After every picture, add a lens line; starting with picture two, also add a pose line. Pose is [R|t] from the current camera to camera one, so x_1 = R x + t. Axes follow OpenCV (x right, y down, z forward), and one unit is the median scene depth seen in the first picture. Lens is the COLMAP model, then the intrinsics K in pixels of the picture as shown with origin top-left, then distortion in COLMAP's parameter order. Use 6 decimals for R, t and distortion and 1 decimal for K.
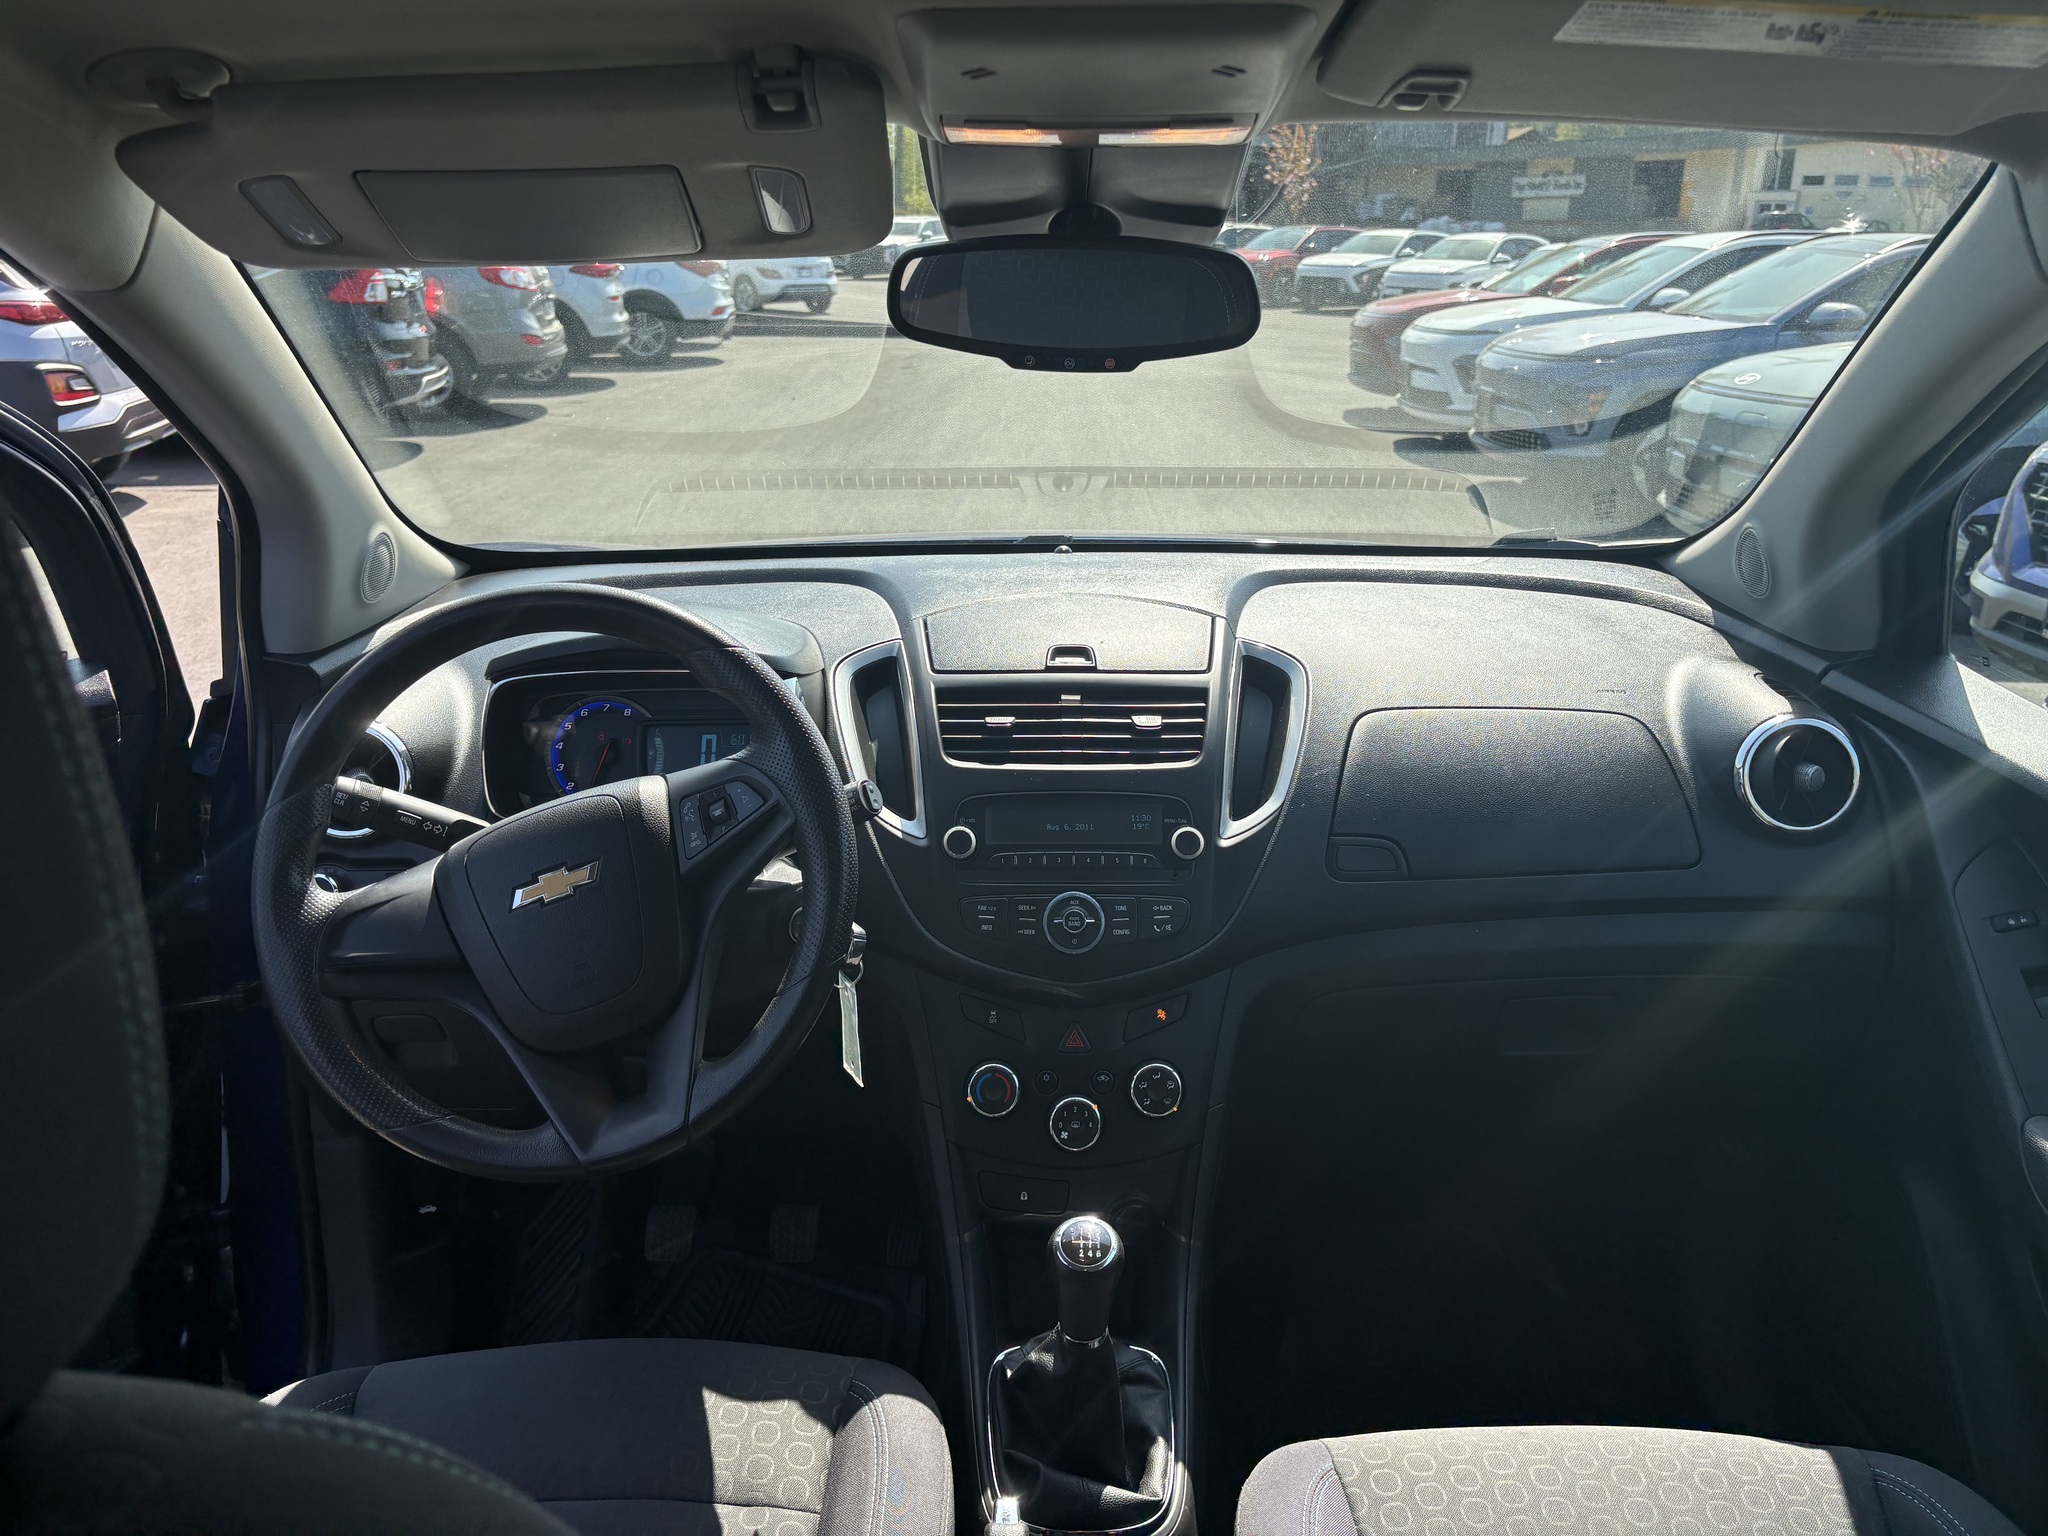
lens RADIAL K [[1529.1, 0, 1024.0], [0, 1529.1, 768.0], [0, 0, 1]] dist [0.058789, -0.071663]
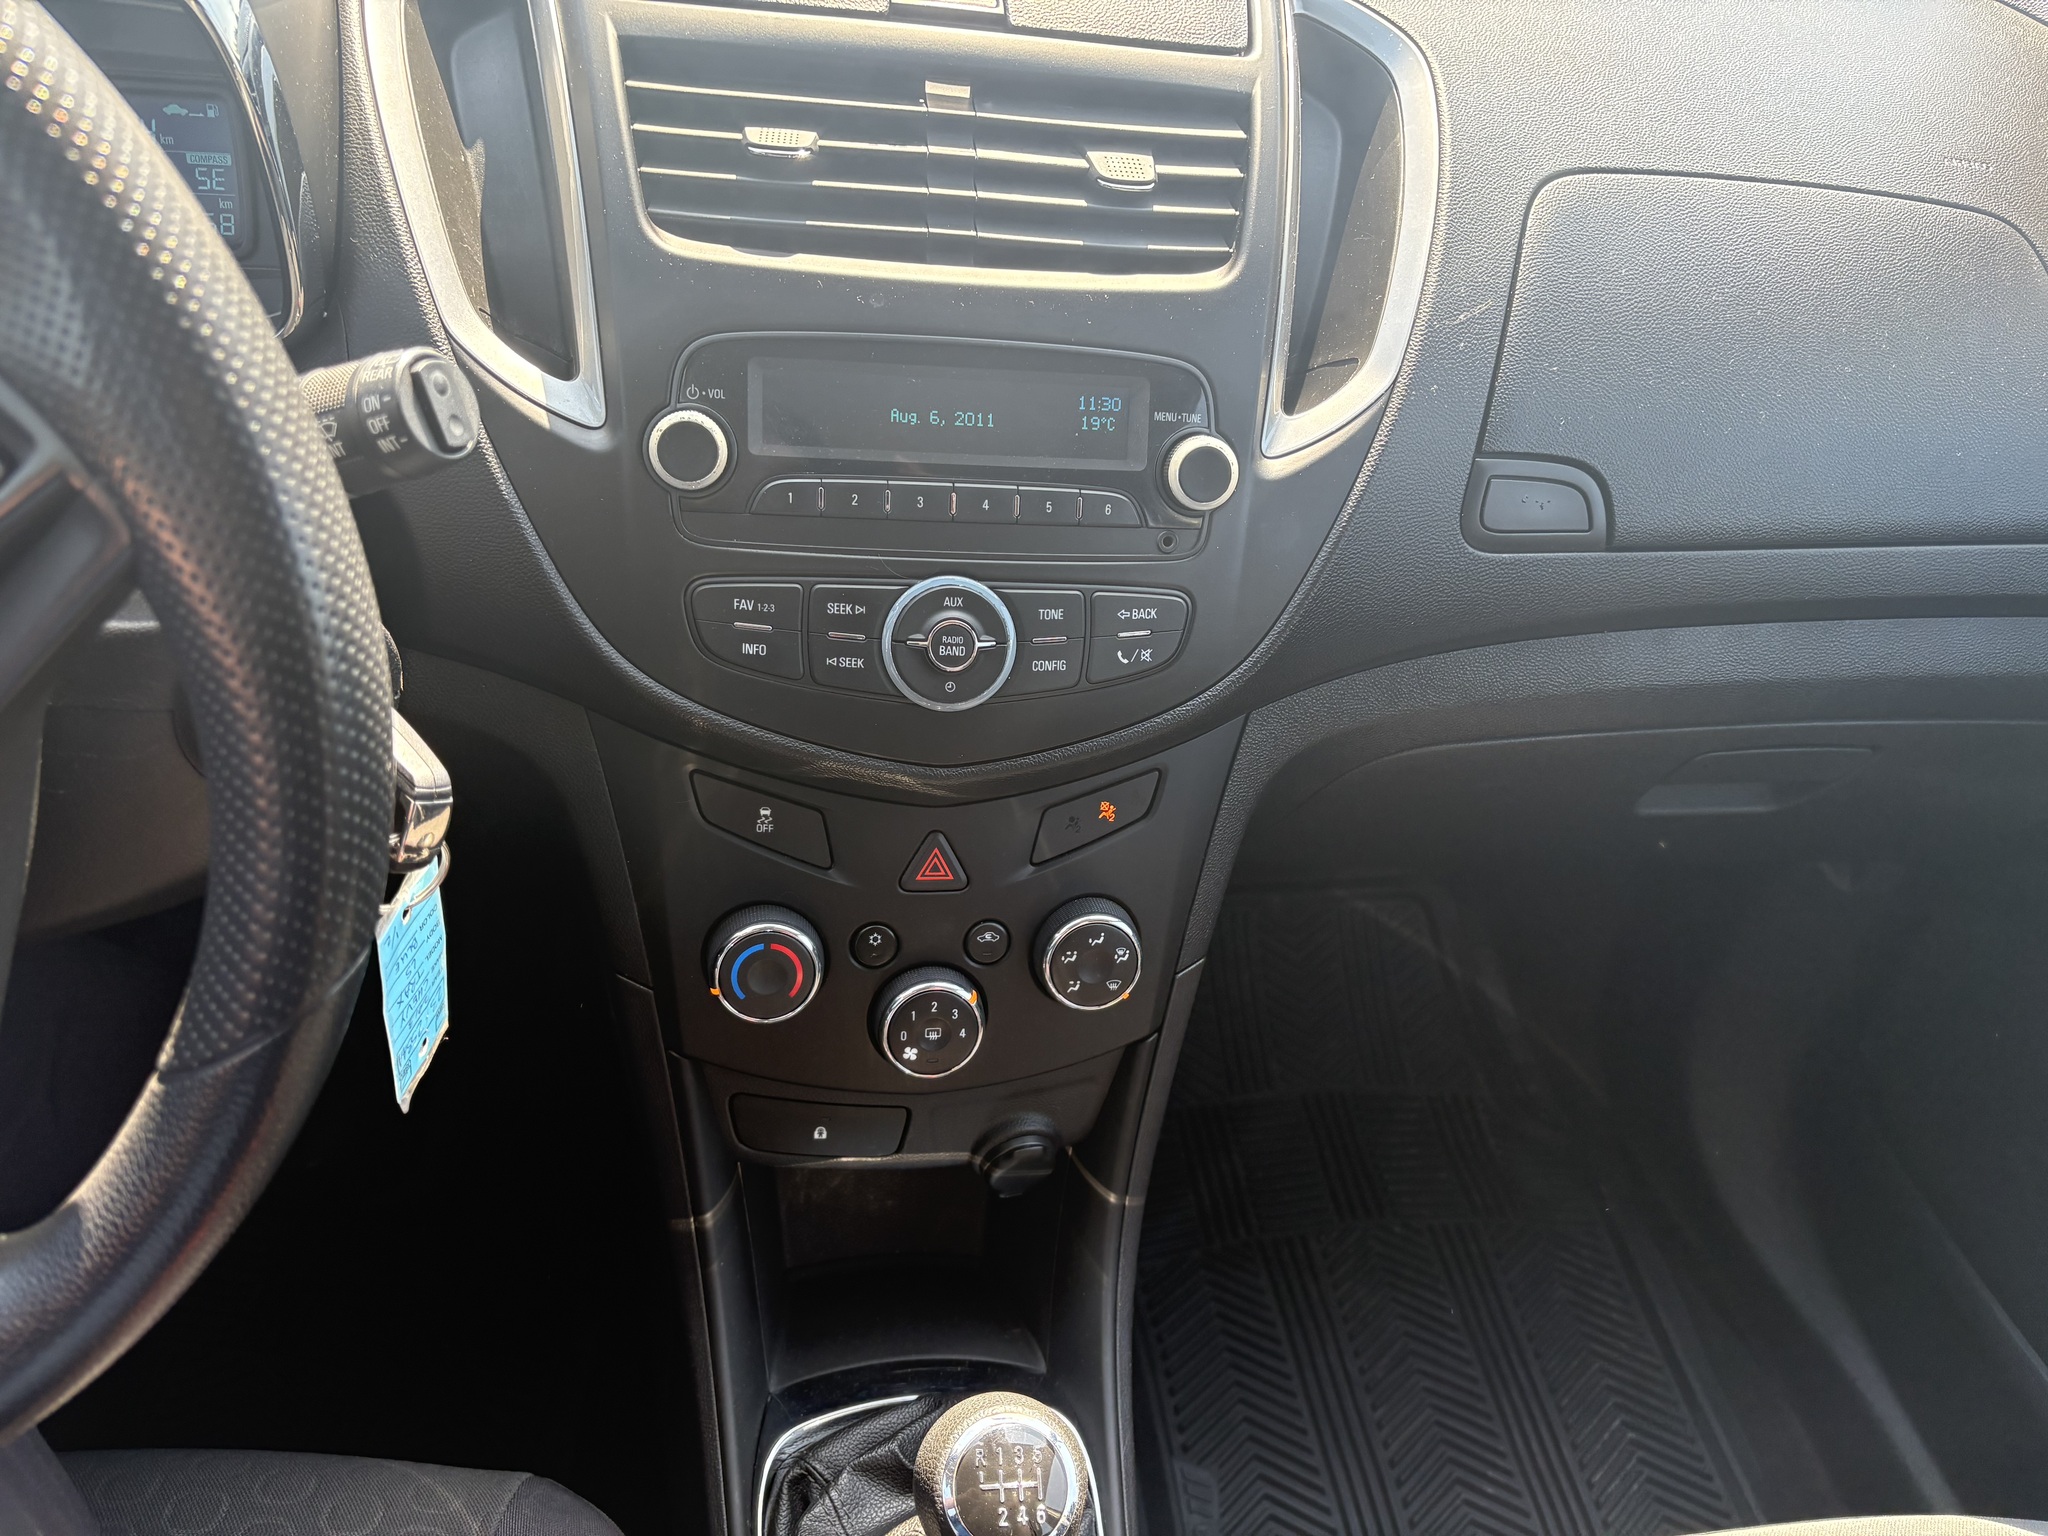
lens RADIAL K [[1529.1, 0, 1024.0], [0, 1529.1, 768.0], [0, 0, 1]] dist [0.058789, -0.071663]
pose [[0.982267, 0.002899, 0.187466, -0.029761], [-0.075429, 0.921505, 0.380971, -0.038964], [-0.171647, -0.388355, 0.905383, 0.551951]]
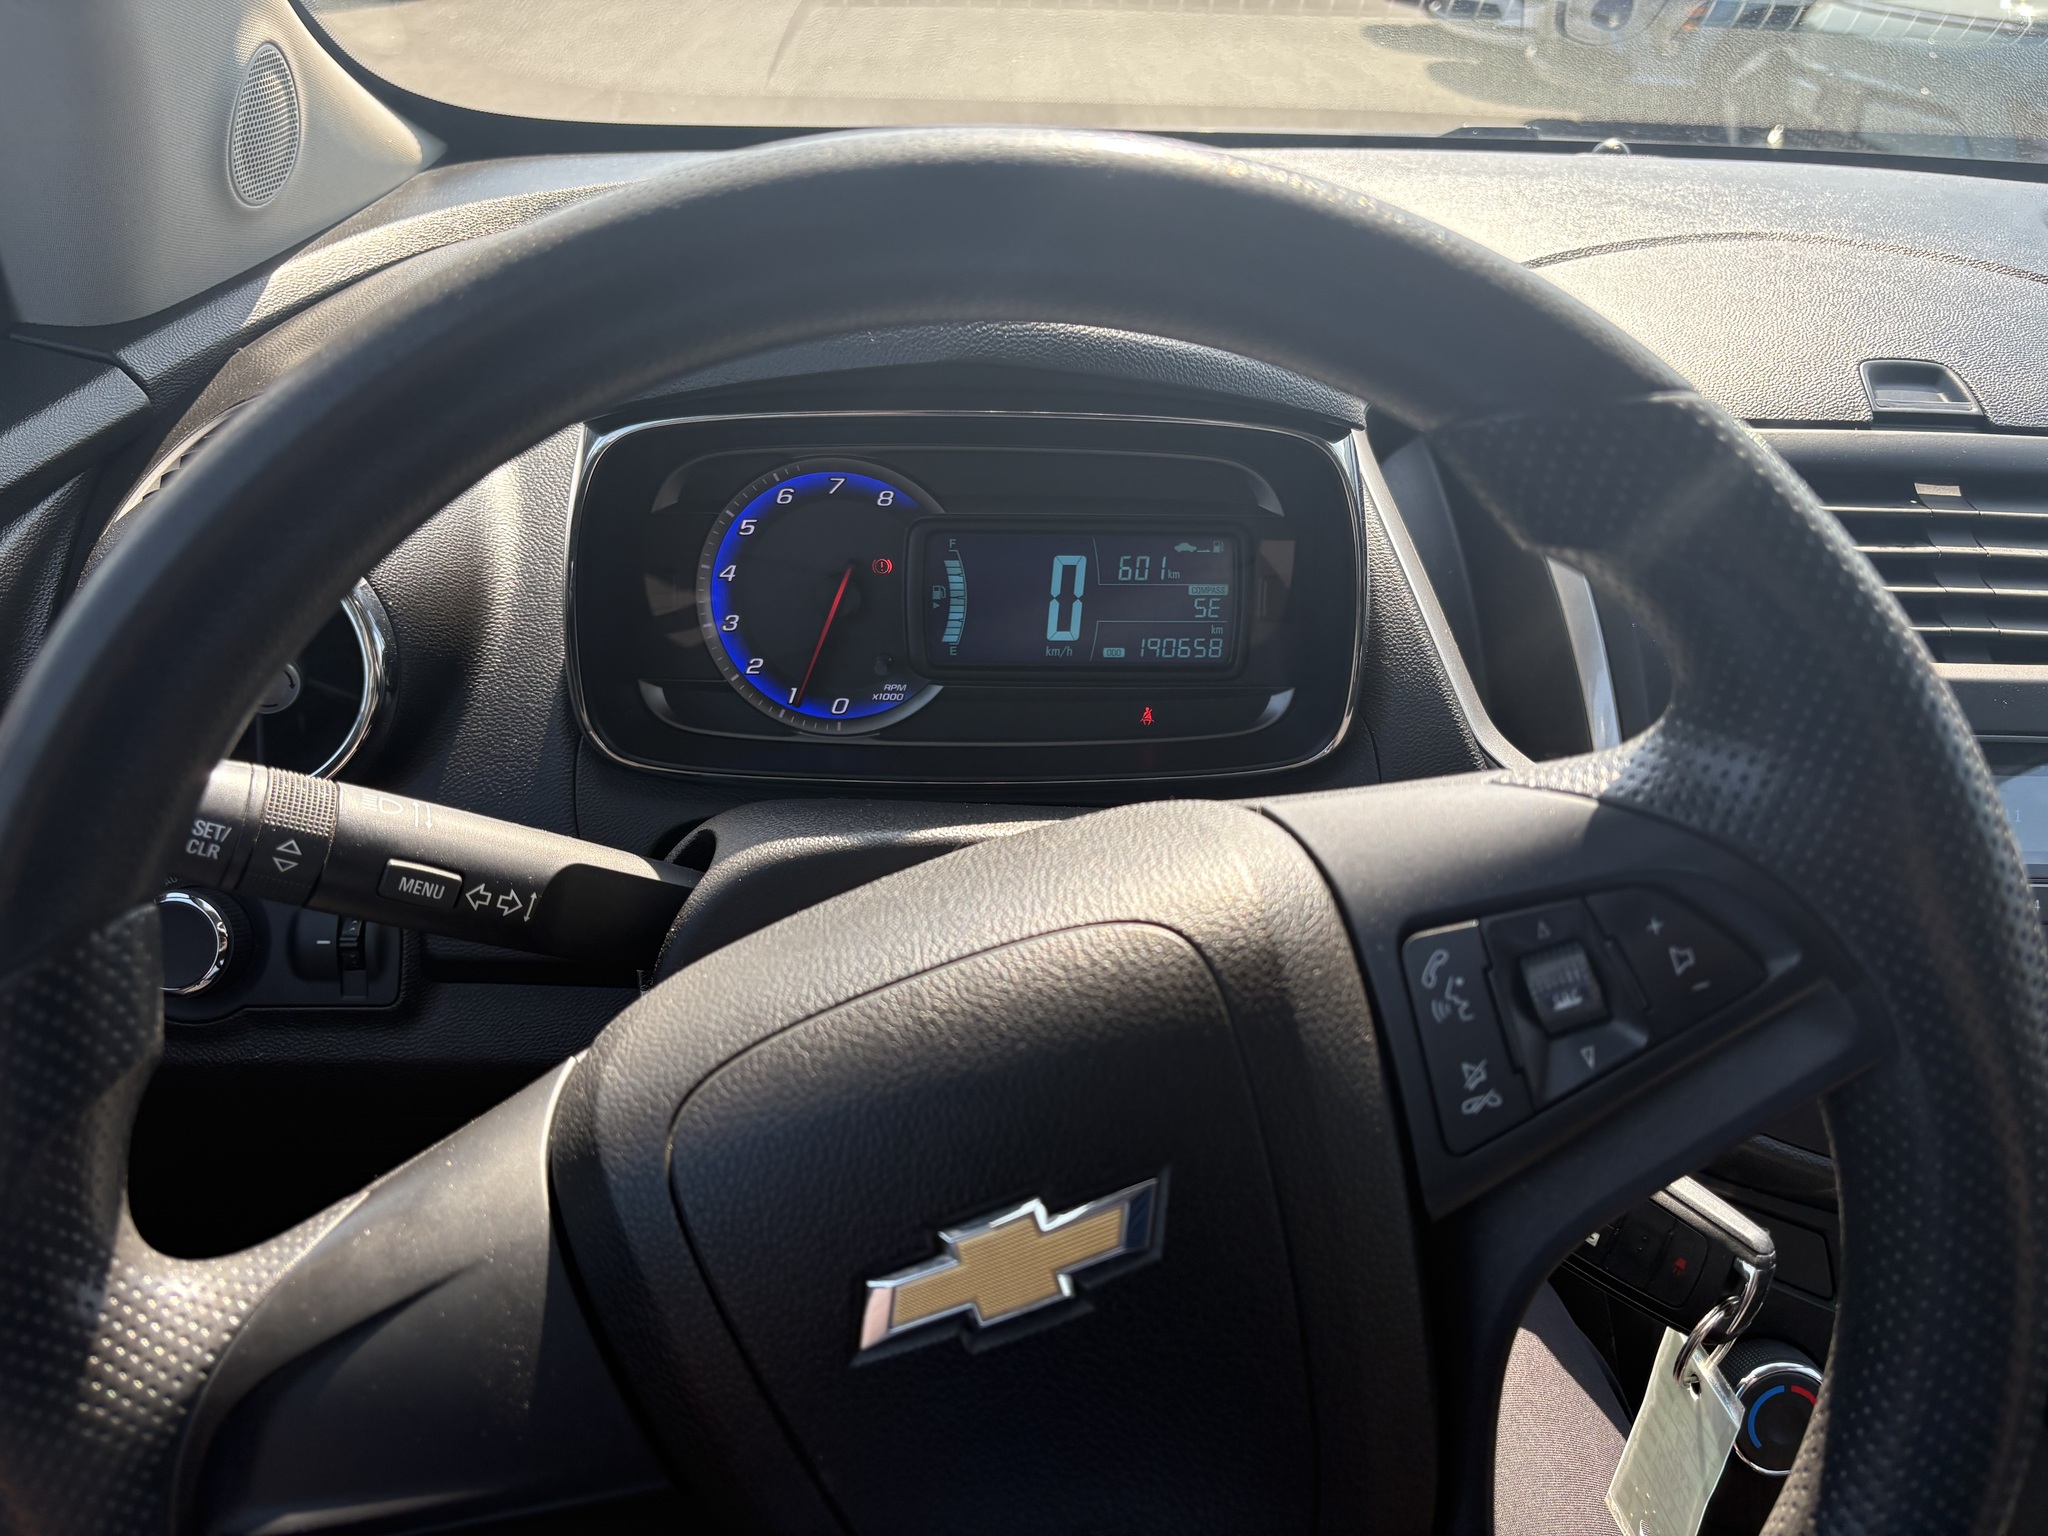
lens RADIAL K [[1529.1, 0, 1024.0], [0, 1529.1, 768.0], [0, 0, 1]] dist [0.058789, -0.071663]
pose [[0.998532, 0.016016, 0.051738, -0.254254], [-0.026560, 0.977327, 0.210062, -0.056619], [-0.047200, -0.211128, 0.976318, 0.596124]]
